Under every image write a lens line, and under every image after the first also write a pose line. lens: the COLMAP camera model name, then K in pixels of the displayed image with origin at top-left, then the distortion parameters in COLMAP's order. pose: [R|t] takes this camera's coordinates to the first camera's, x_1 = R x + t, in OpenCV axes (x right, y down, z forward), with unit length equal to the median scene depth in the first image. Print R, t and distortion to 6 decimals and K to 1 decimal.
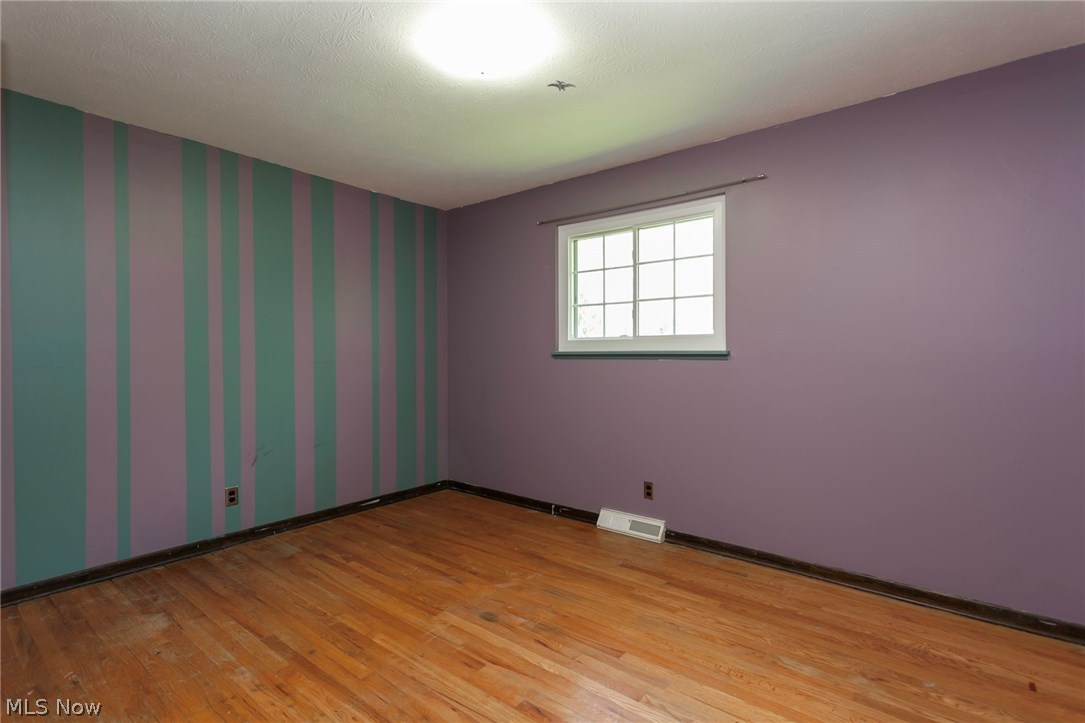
lens RADIAL K [[523.3, 0, 541.2], [0, 523.3, 363.2], [0, 0, 1]] dist [-0.003792, 0.002701]
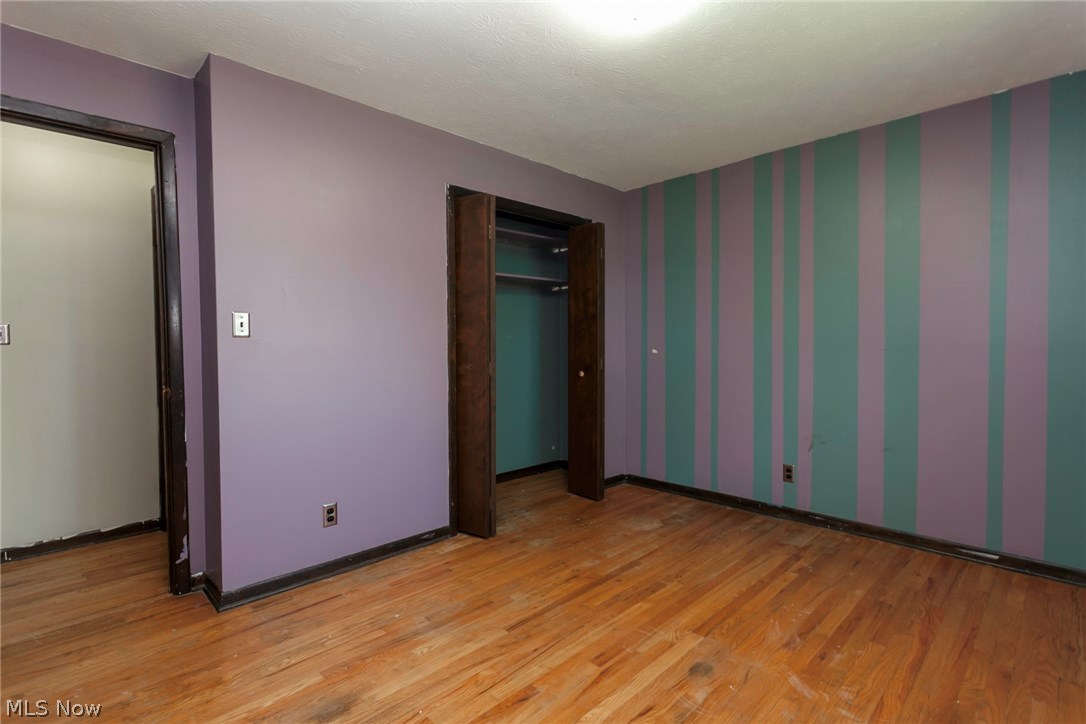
lens RADIAL K [[523.8, 0, 540.9], [0, 523.8, 357.7], [0, 0, 1]] dist [-0.003792, 0.002701]
pose [[-0.128719, 0.030831, -0.991202, 0.673274], [-0.010487, 0.999418, 0.032449, -0.013760], [0.991626, 0.014571, -0.128320, 0.810181]]
